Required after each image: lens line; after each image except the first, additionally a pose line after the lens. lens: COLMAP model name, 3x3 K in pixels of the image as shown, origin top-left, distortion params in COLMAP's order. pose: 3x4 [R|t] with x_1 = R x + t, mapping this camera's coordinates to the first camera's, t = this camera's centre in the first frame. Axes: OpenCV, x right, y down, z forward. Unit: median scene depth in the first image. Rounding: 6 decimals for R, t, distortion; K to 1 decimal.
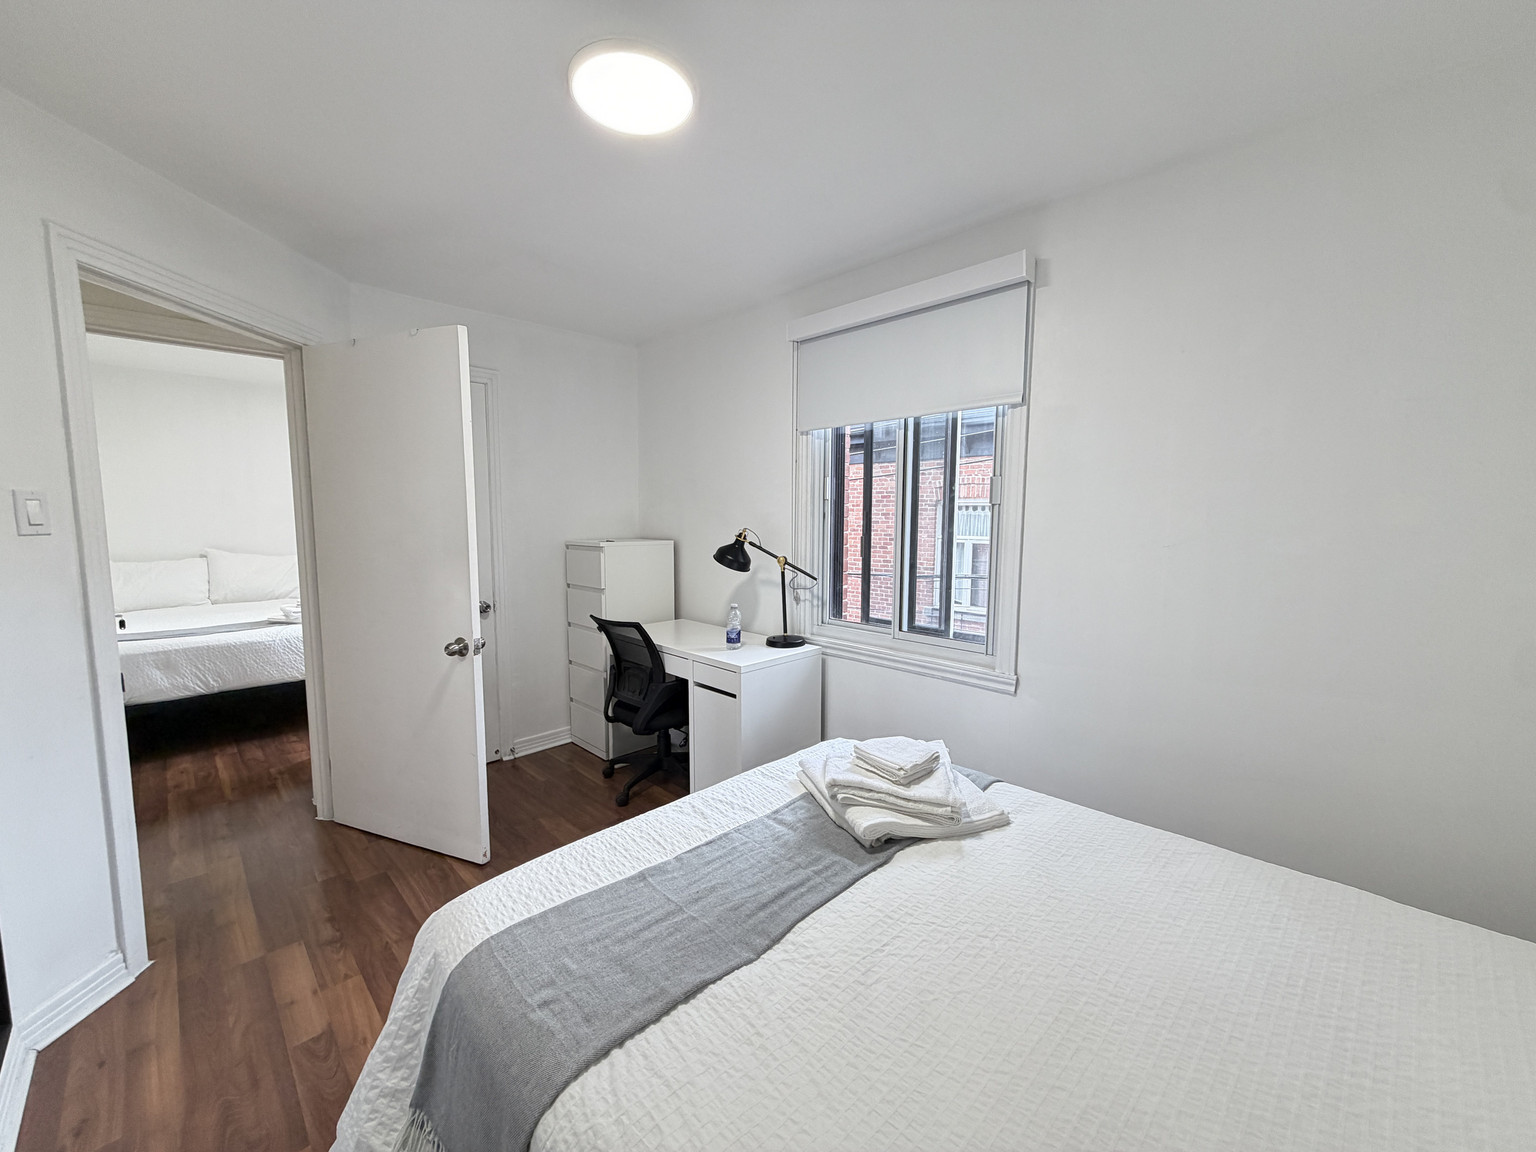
lens RADIAL K [[609.4, 0, 764.4], [0, 609.4, 576.1], [0, 0, 1]] dist [-0.000345, 0.000125]
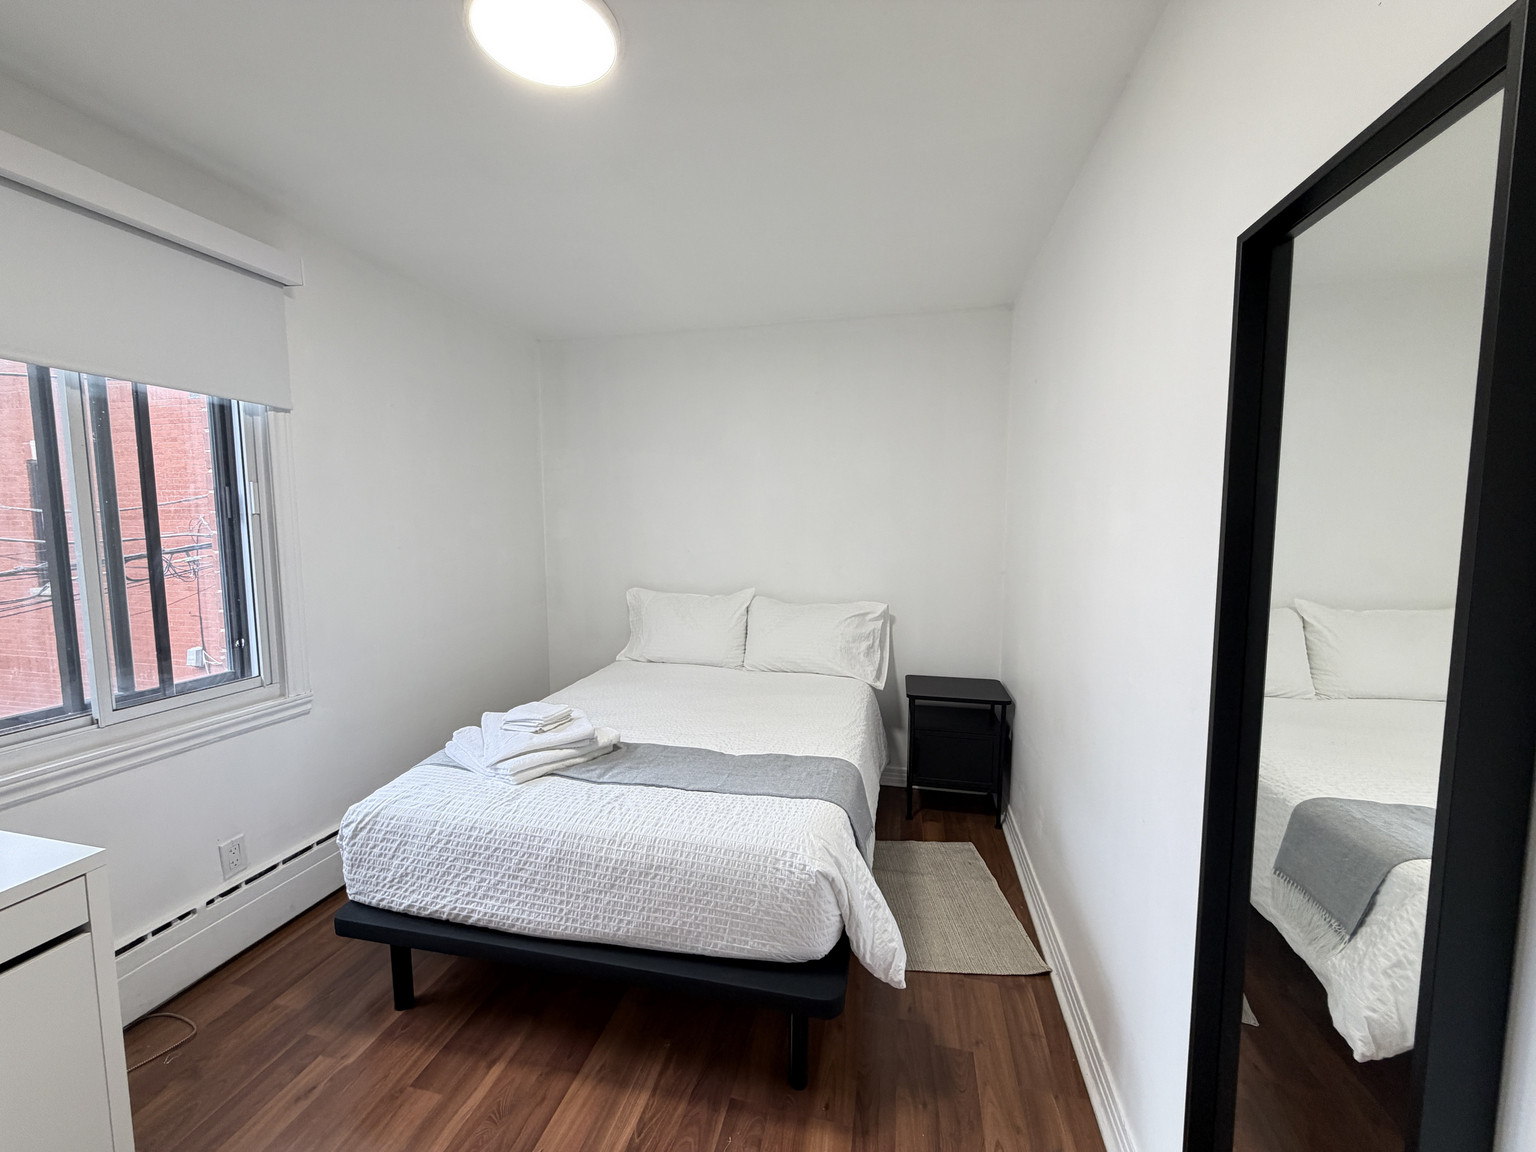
lens RADIAL K [[609.4, 0, 764.4], [0, 609.4, 576.1], [0, 0, 1]] dist [-0.000345, 0.000125]
pose [[-0.537198, -0.075917, 0.840033, -0.829897], [0.083723, 0.986223, 0.142669, -0.102062], [-0.839290, 0.146971, -0.523441, 0.938914]]
